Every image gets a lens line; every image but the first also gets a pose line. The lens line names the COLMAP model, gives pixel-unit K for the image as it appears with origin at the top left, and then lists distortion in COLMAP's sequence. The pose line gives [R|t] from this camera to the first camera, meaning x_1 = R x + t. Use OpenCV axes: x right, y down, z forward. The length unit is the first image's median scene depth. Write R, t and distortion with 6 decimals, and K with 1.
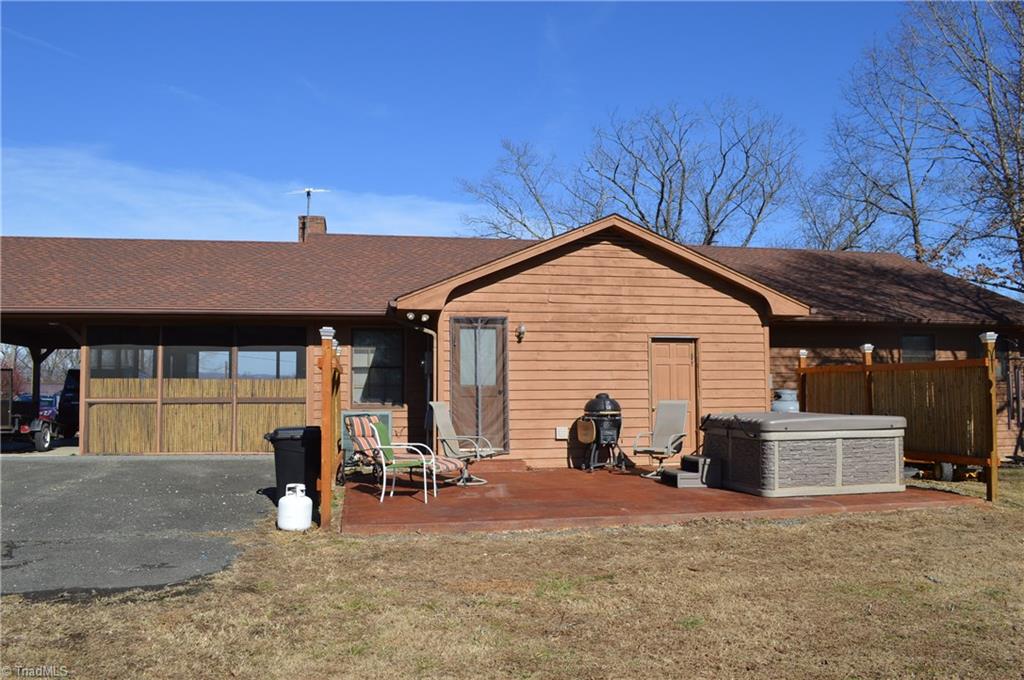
lens RADIAL K [[815.0, 0, 516.7], [0, 815.0, 339.7], [0, 0, 1]] dist [-0.084542, 0.007045]
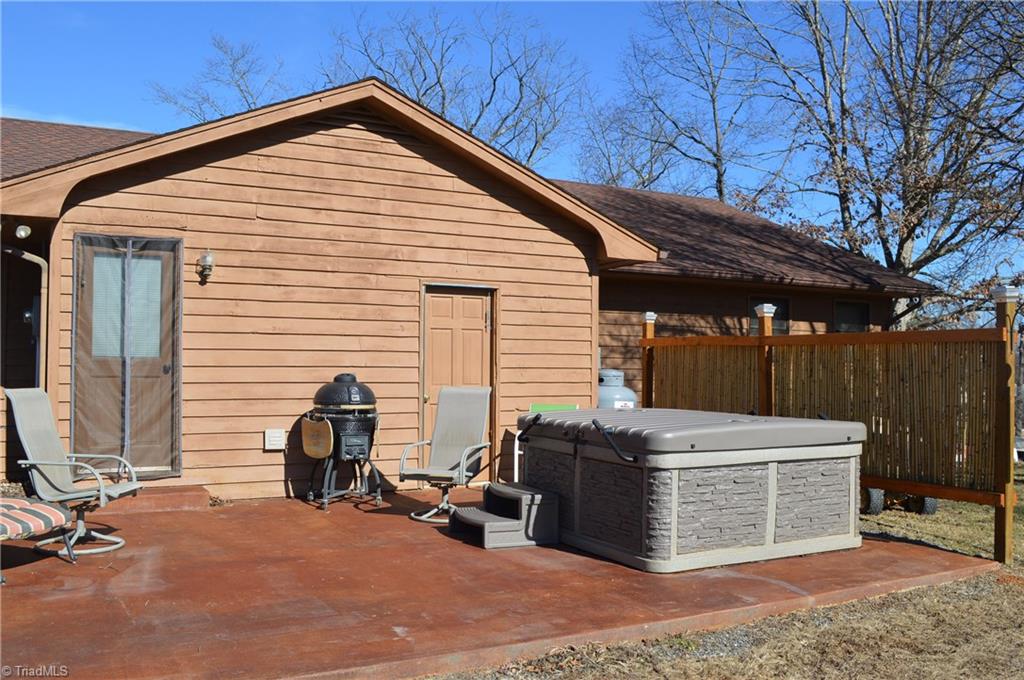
lens RADIAL K [[904.4, 0, 516.7], [0, 904.4, 348.2], [0, 0, 1]] dist [-0.074061, 0.008127]
pose [[0.953408, 0.017602, 0.301171, 0.024896], [-0.031460, 0.998655, 0.041223, 0.015633], [-0.300040, -0.048778, 0.952679, 0.325060]]
